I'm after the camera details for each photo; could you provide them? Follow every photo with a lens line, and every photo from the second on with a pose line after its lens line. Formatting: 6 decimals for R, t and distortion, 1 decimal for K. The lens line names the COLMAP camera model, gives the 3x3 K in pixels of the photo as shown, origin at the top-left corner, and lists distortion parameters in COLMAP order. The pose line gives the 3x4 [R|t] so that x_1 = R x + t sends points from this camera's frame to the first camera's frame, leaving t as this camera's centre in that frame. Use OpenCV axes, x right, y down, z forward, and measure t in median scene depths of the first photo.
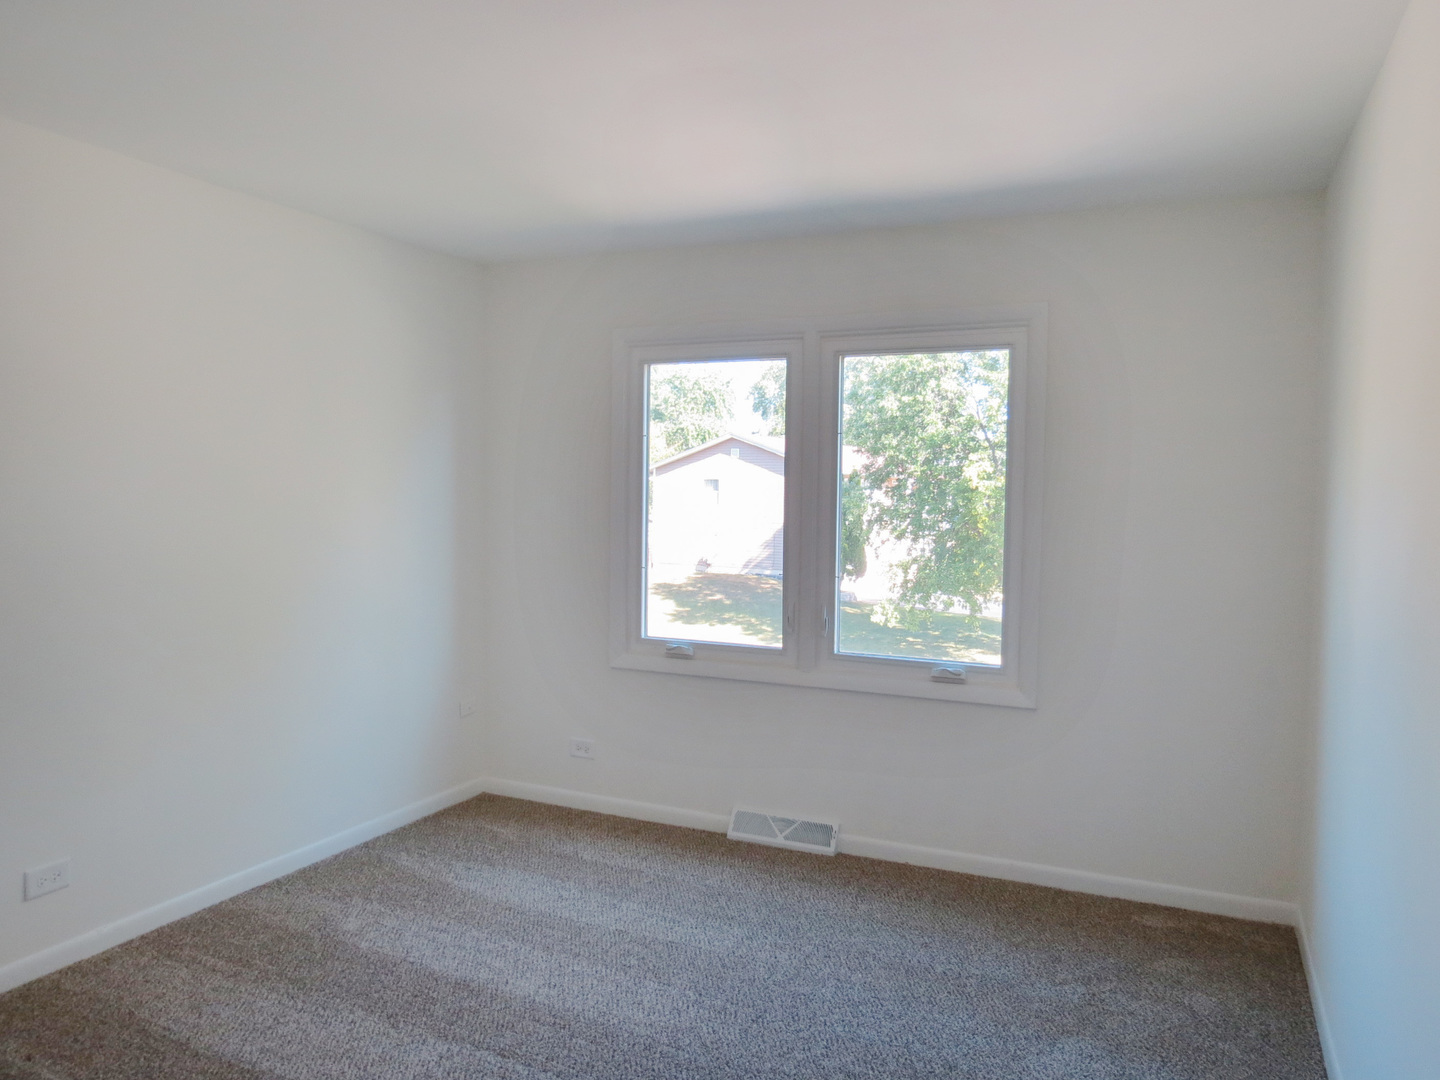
lens RADIAL K [[1020.5, 0, 725.7], [0, 1020.5, 540.2], [0, 0, 1]] dist [-0.027805, 0.006541]
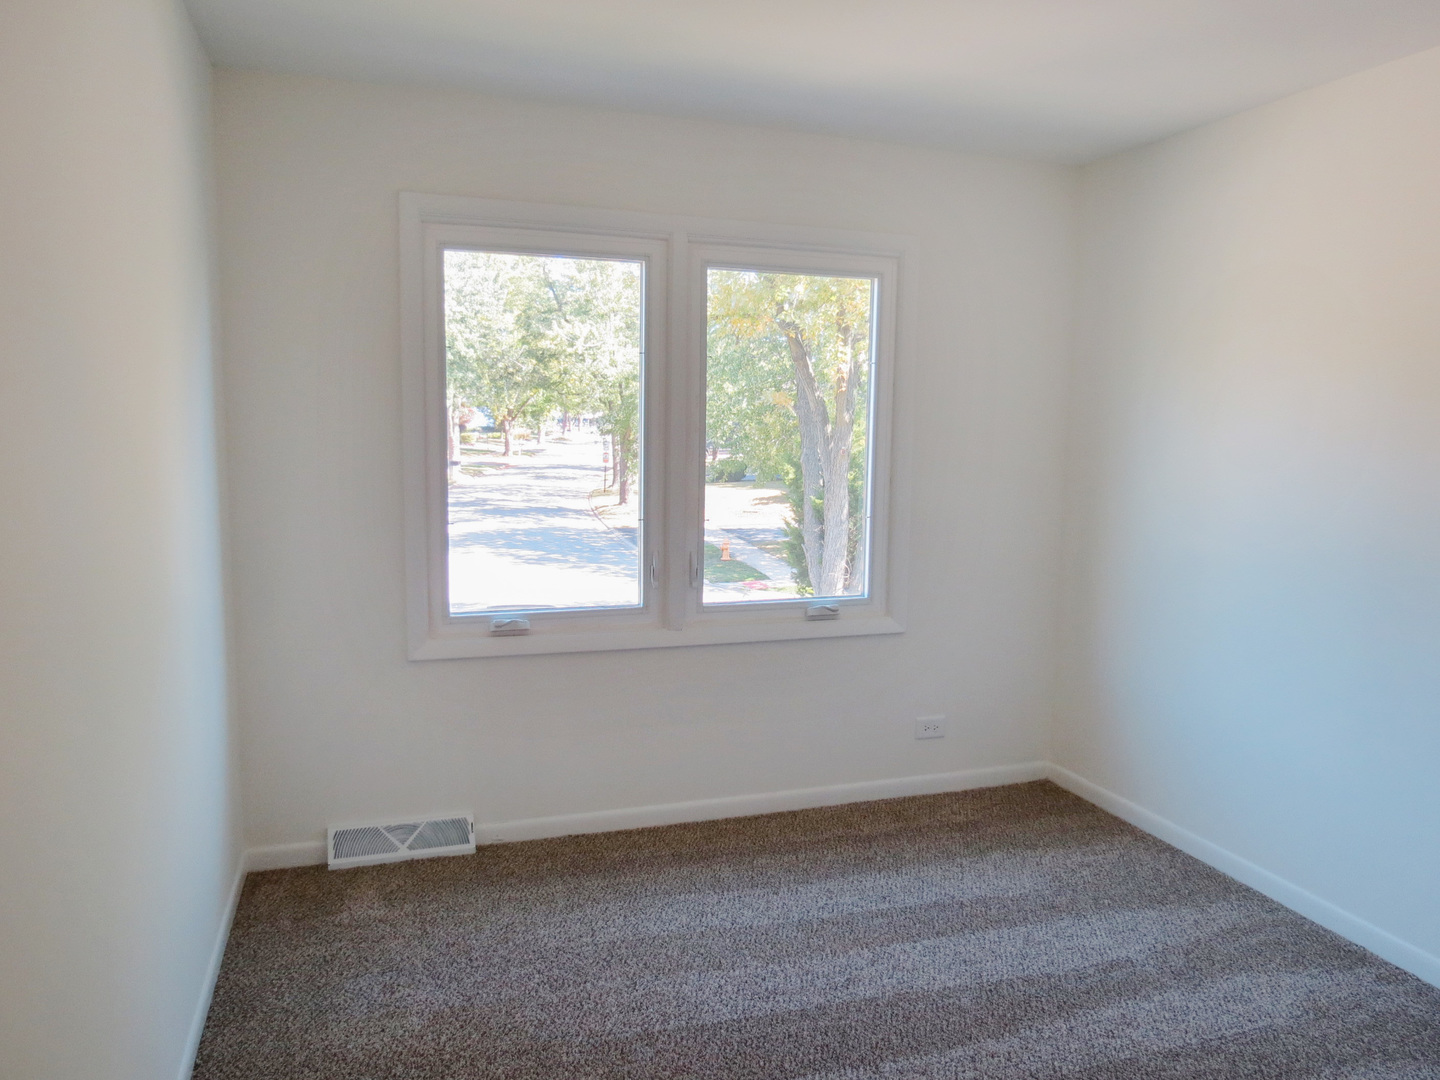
lens RADIAL K [[1175.0, 0, 720.0], [0, 1175.0, 540.0], [0, 0, 1]] dist [-0.077291, 0.000765]
pose [[0.689618, -0.077029, 0.720065, -0.563856], [0.029240, 0.996478, 0.078595, -0.022317], [-0.723583, -0.033145, 0.689441, 0.261383]]
